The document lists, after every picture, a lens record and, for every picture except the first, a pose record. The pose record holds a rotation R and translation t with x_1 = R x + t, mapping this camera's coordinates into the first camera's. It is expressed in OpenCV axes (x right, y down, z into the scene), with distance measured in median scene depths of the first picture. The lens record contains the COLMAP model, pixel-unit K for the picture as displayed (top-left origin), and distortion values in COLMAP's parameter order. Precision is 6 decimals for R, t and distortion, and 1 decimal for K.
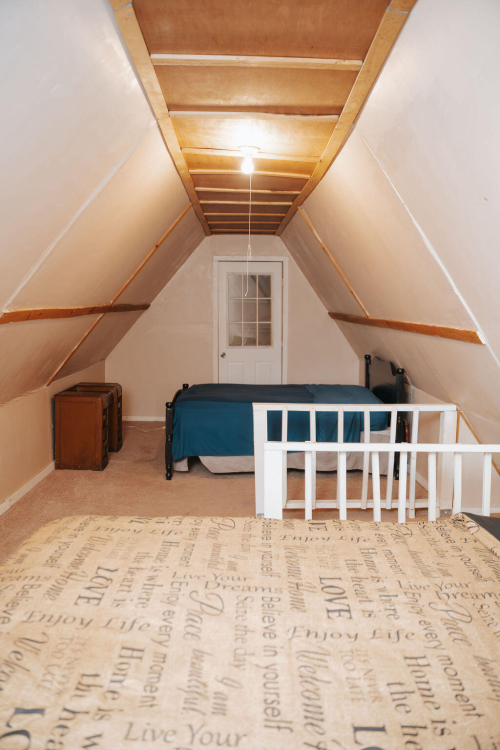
lens RADIAL K [[613.3, 0, 251.9], [0, 613.3, 377.3], [0, 0, 1]] dist [-0.113598, 0.081802]
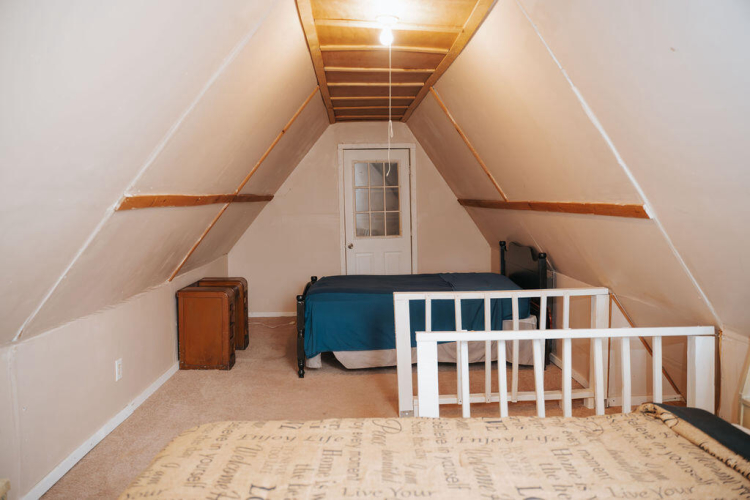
lens RADIAL K [[613.3, 0, 382.7], [0, 613.3, 248.3], [0, 0, 1]] dist [-0.113598, 0.081802]
pose [[0.999395, -0.026109, 0.022990, -0.044707], [0.026980, 0.998898, -0.038412, 0.013610], [-0.021962, 0.039009, 0.998998, 0.082907]]
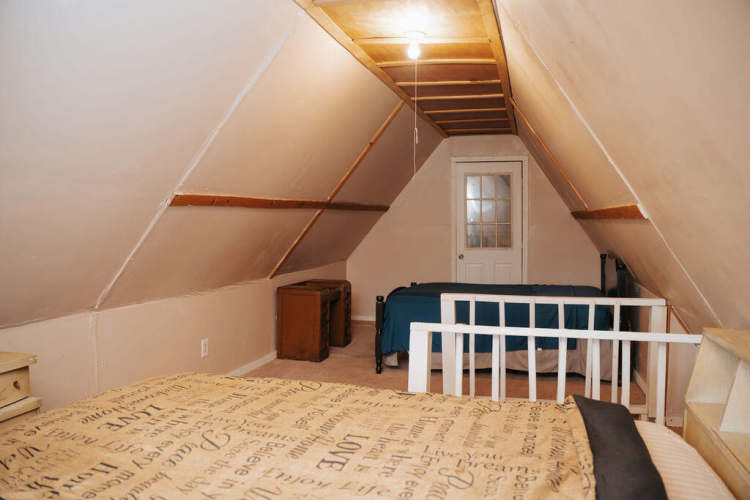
lens RADIAL K [[613.3, 0, 376.0], [0, 613.3, 245.5], [0, 0, 1]] dist [-0.113598, 0.081802]
pose [[0.961774, 0.000333, -0.273845, 0.220459], [-0.021617, 0.996971, -0.074708, 0.054834], [0.272991, 0.077772, 0.958868, 0.036982]]
